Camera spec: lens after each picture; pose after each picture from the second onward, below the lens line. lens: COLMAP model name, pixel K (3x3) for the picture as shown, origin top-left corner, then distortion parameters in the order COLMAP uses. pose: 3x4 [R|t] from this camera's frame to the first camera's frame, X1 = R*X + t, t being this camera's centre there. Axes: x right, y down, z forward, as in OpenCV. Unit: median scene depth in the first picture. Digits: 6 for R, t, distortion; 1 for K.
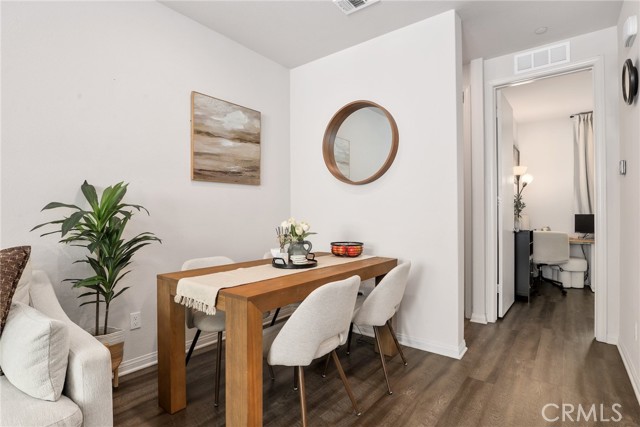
lens RADIAL K [[327.3, 0, 319.4], [0, 327.3, 209.8], [0, 0, 1]] dist [-0.006029, -0.000510]
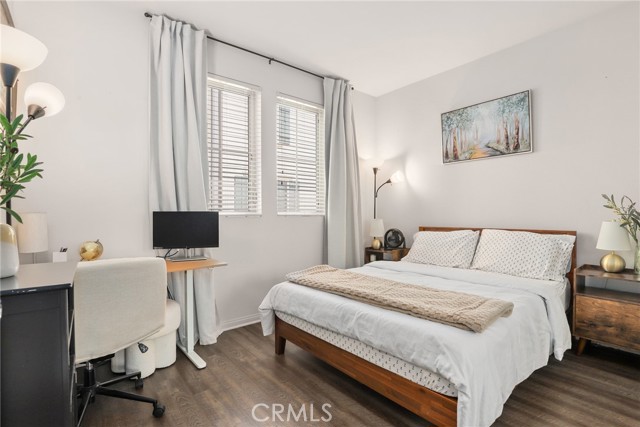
lens RADIAL K [[298.7, 0, 321.0], [0, 298.7, 218.8], [0, 0, 1]] dist [-0.005883, -0.000425]
pose [[0.232955, -0.001344, 0.972487, 0.406497], [-0.006444, 0.999975, 0.002925, 0.021457], [-0.972466, -0.006948, 0.232940, 0.652845]]
